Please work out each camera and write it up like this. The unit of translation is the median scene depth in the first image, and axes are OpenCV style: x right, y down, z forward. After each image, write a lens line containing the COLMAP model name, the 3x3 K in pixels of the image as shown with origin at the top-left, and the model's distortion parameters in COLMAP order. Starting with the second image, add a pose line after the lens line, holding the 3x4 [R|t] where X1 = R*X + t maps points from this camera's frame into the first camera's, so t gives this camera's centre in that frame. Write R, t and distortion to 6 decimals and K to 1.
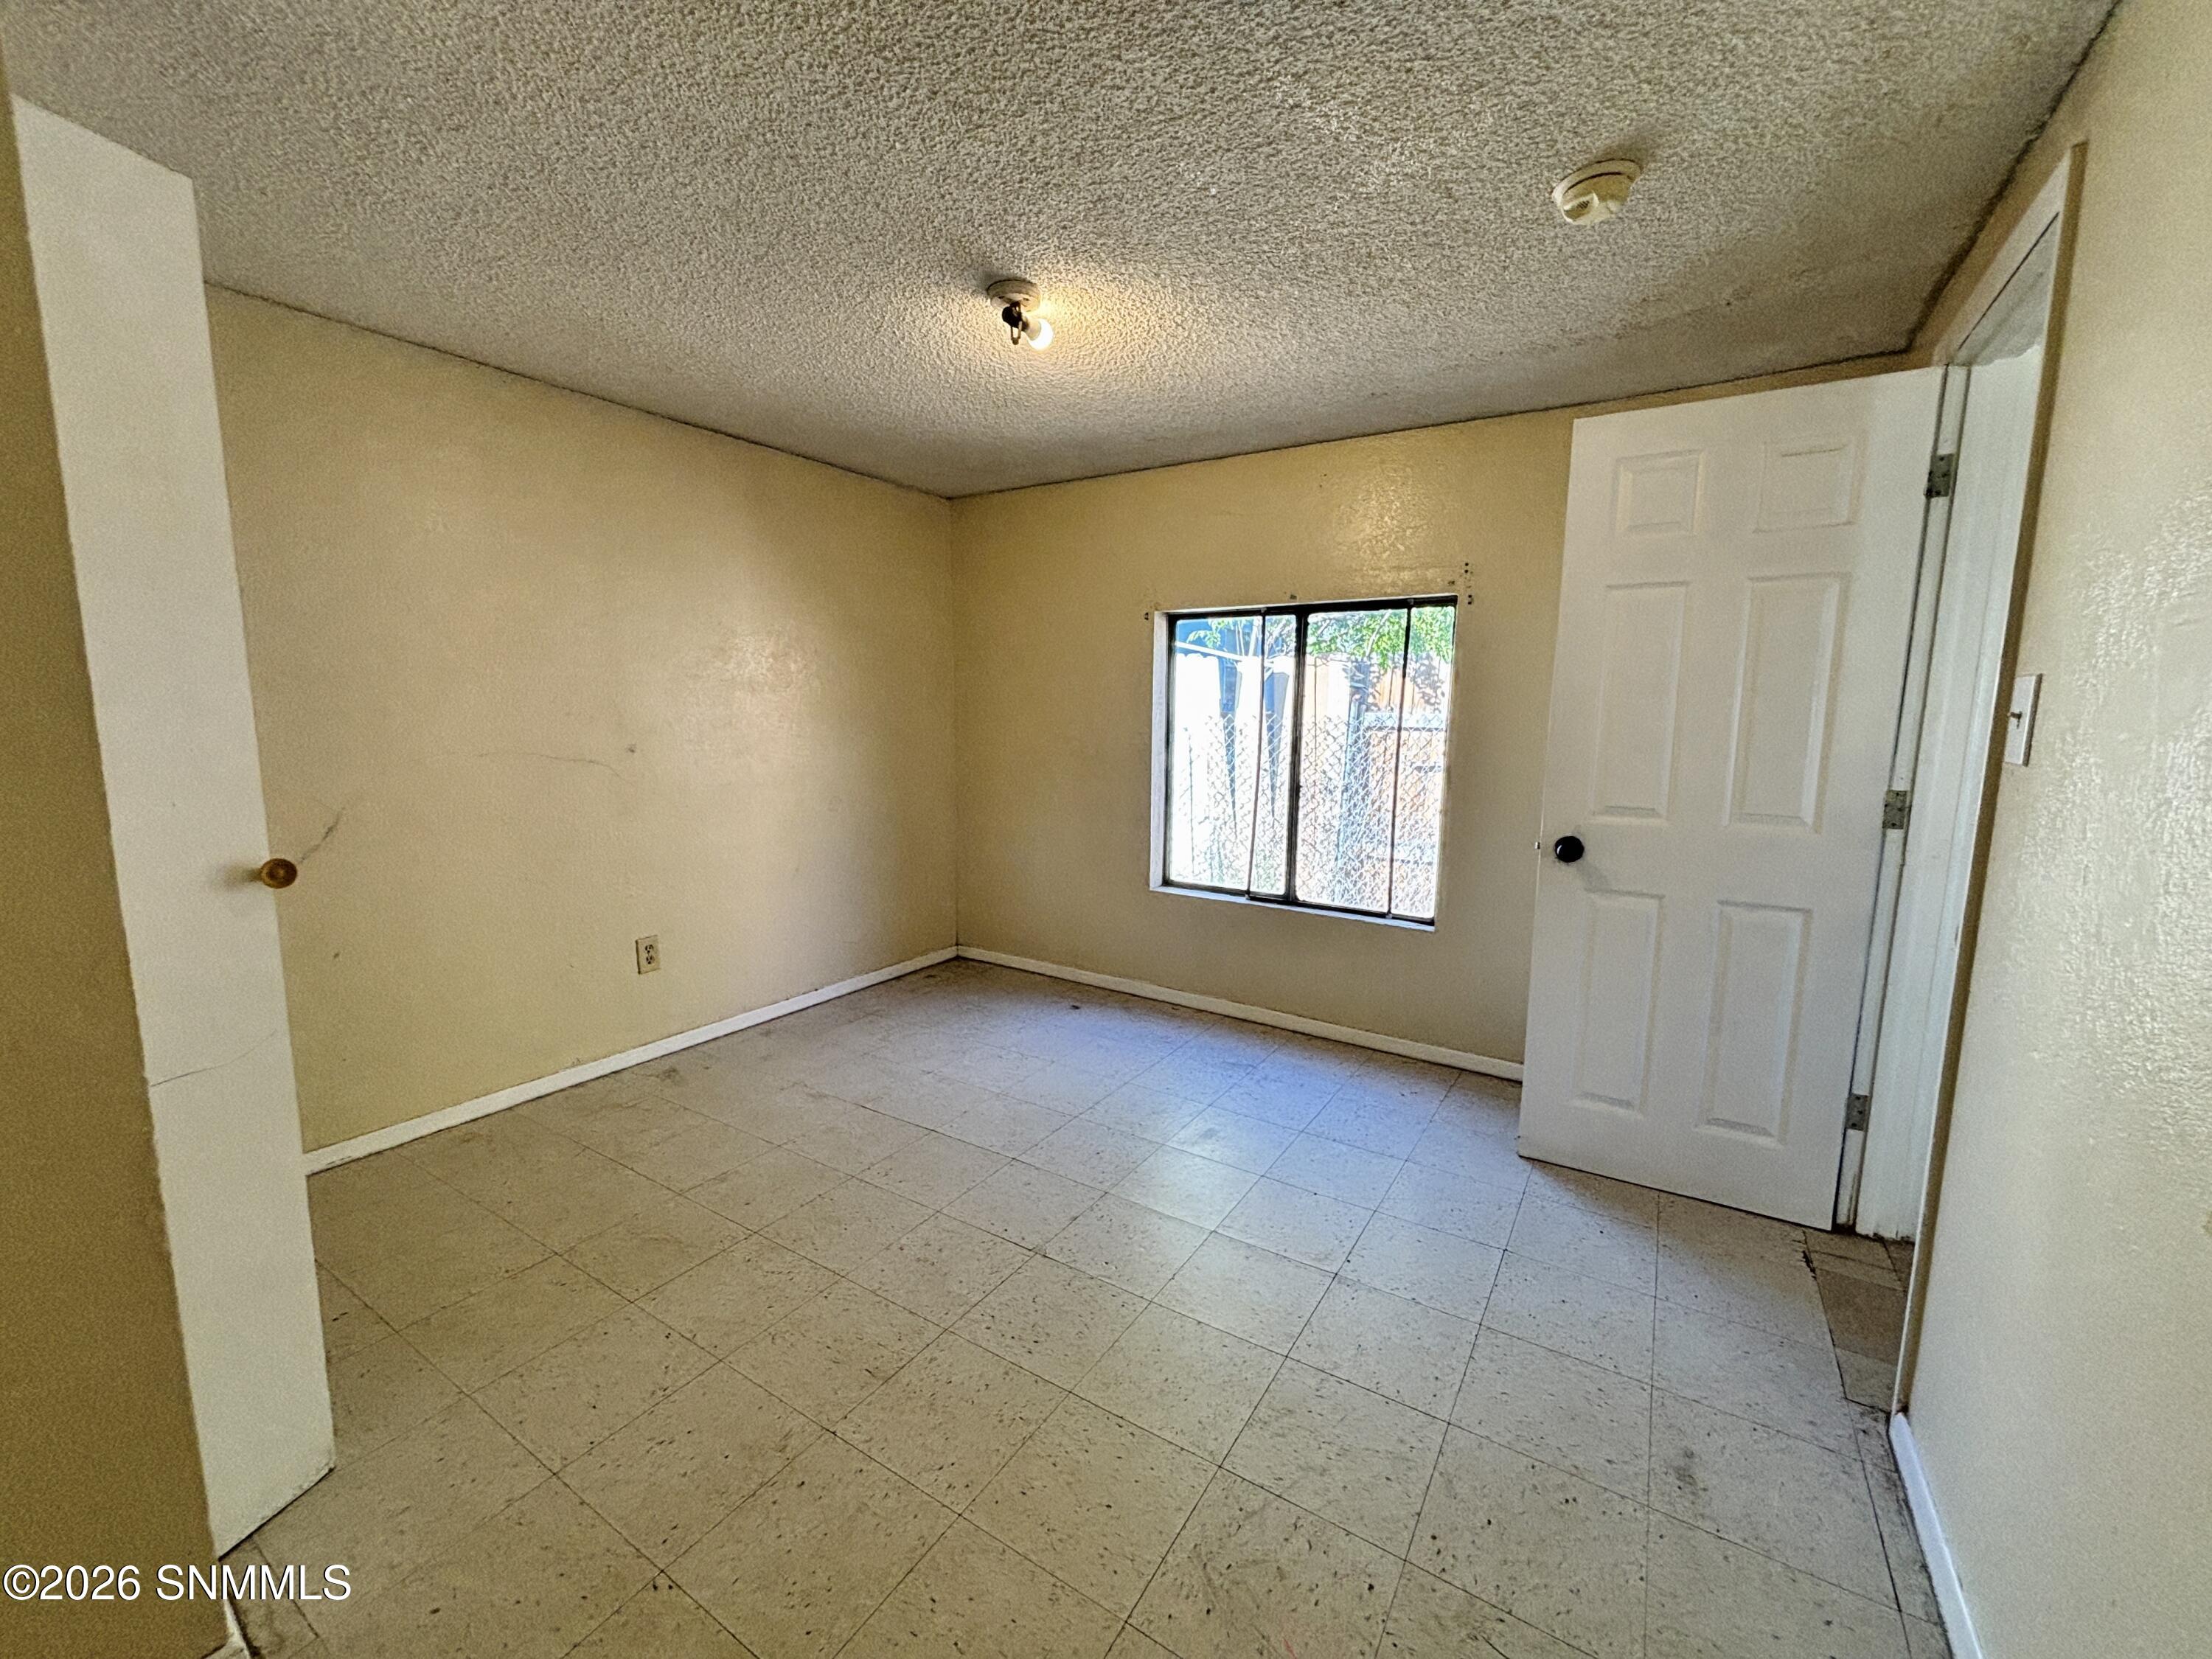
lens RADIAL K [[879.4, 0, 1106.0], [0, 879.4, 829.5], [0, 0, 1]] dist [0.006877, -0.004939]
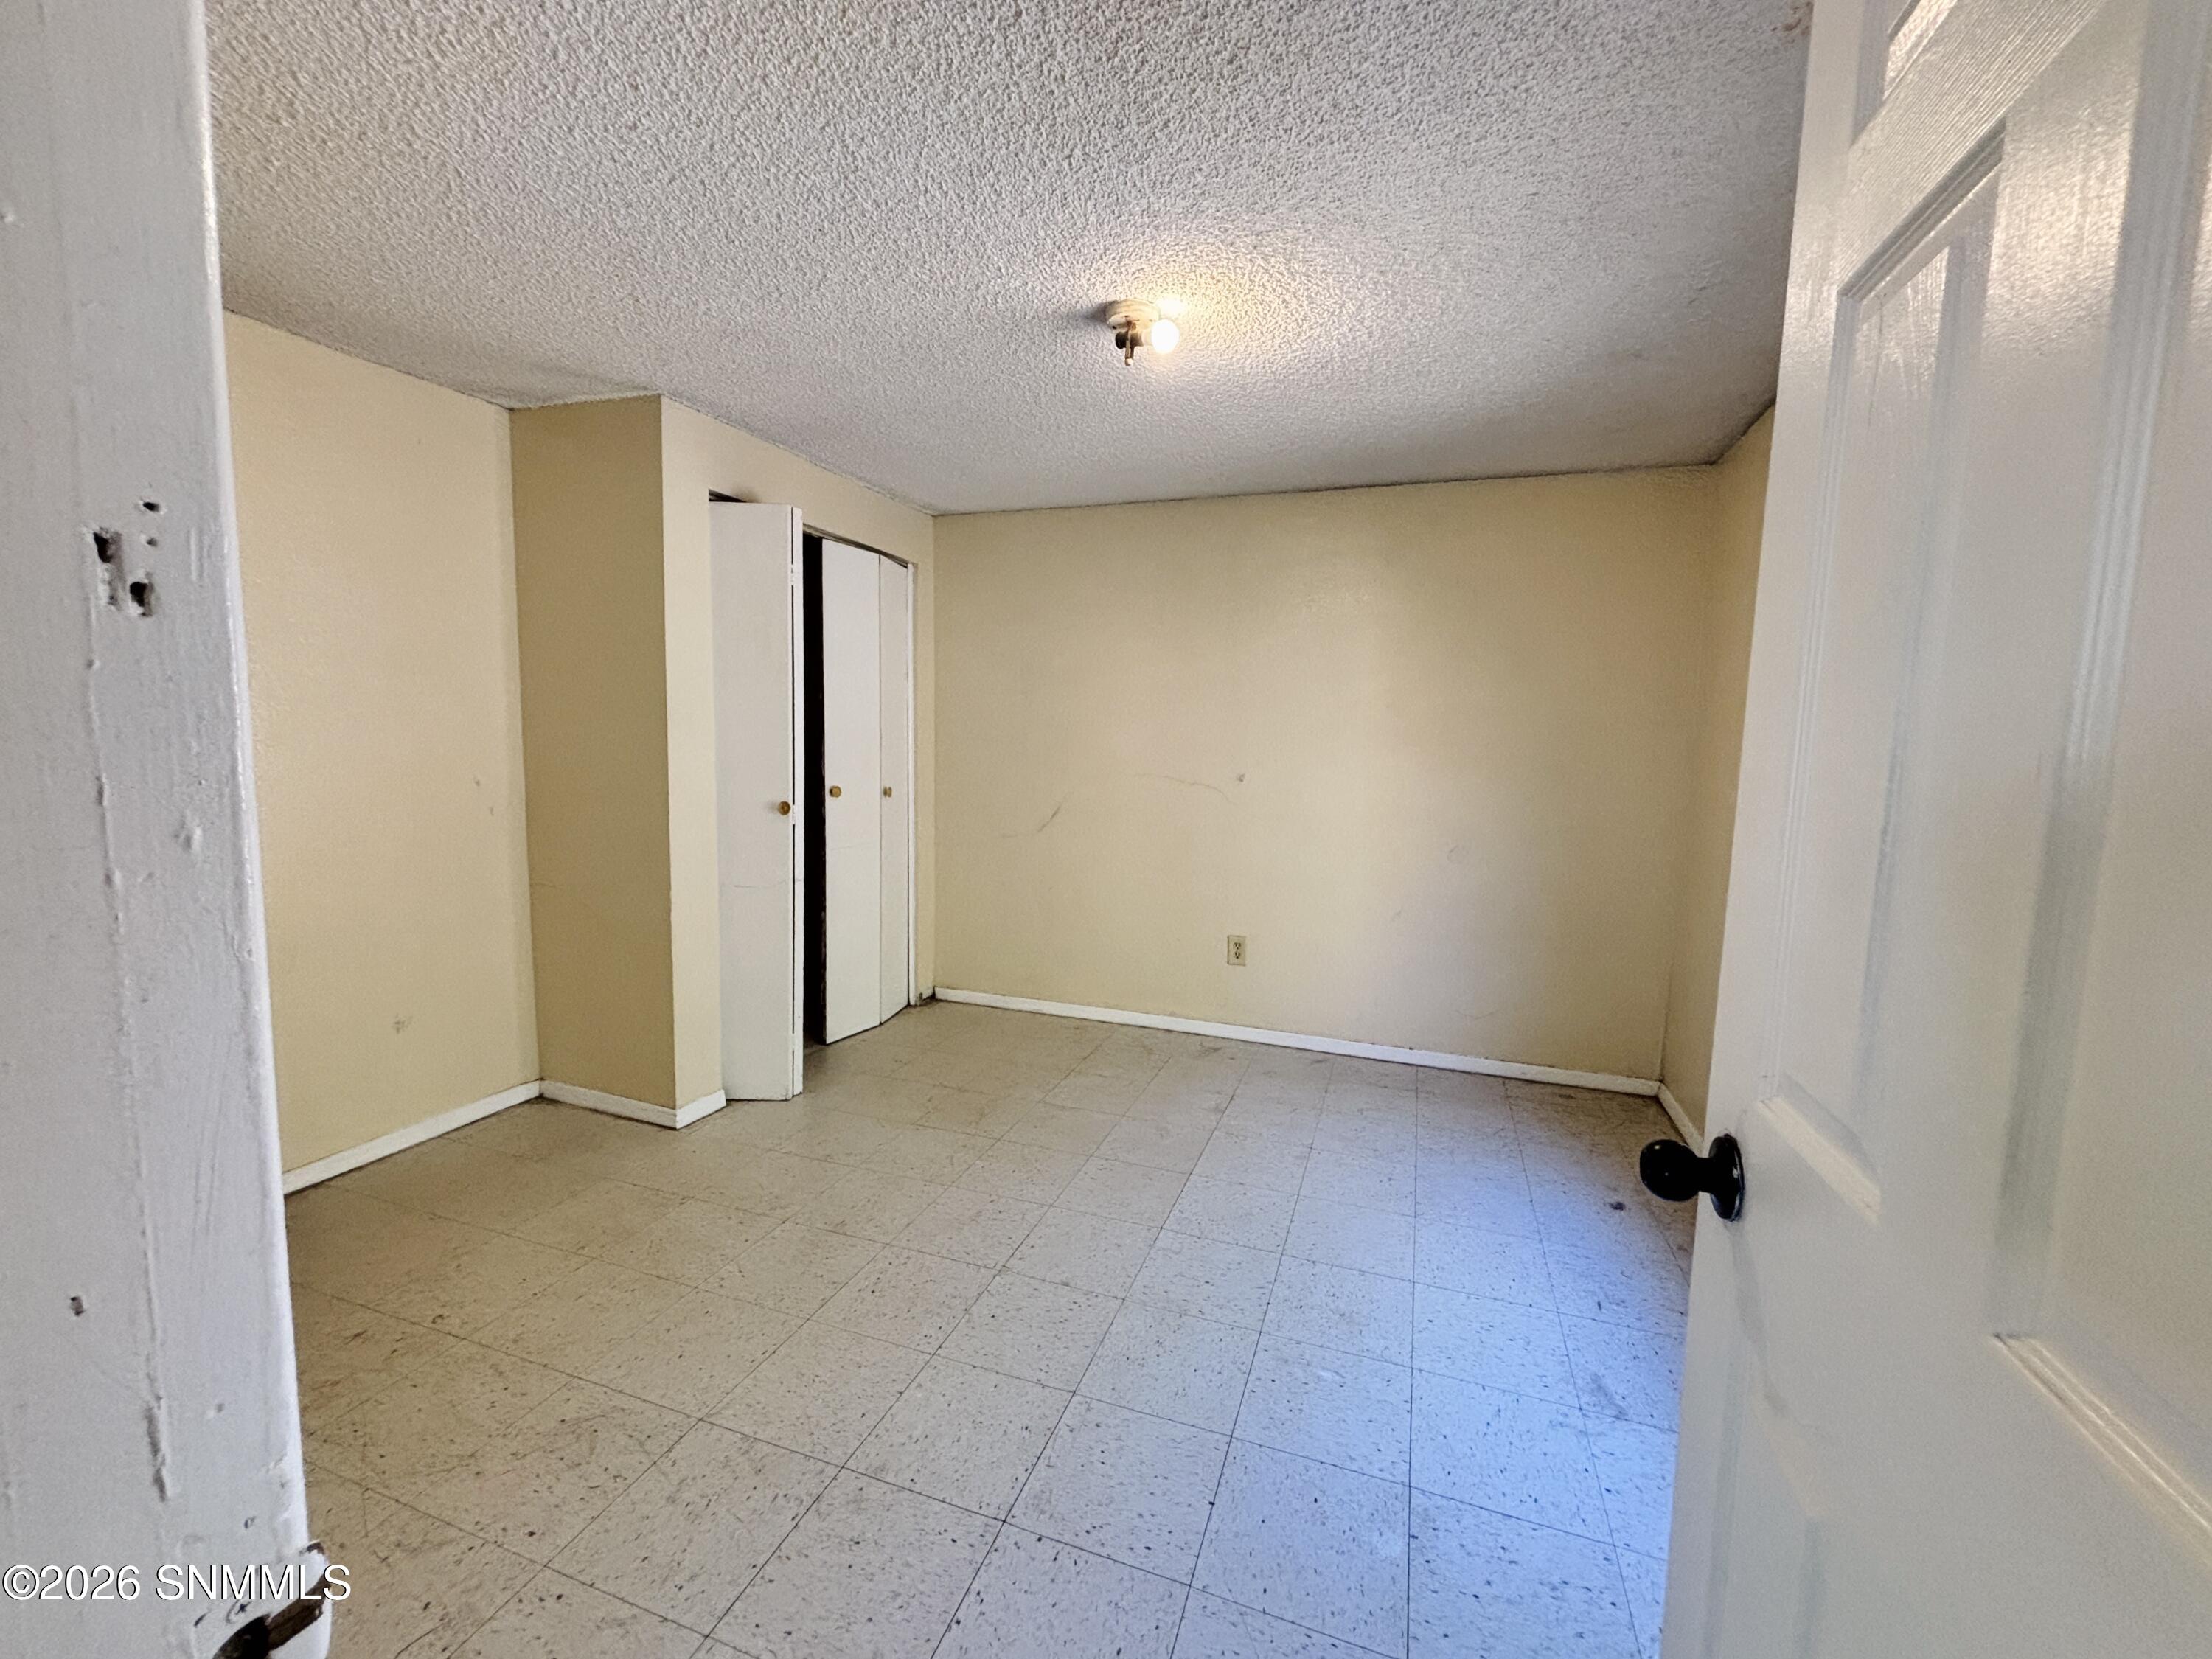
lens RADIAL K [[879.4, 0, 1106.0], [0, 879.4, 829.5], [0, 0, 1]] dist [0.006877, -0.004939]
pose [[0.234079, 0.095394, -0.967526, 0.567555], [-0.158063, 0.985668, 0.058942, -0.060135], [0.959283, 0.139133, 0.245803, 0.517249]]
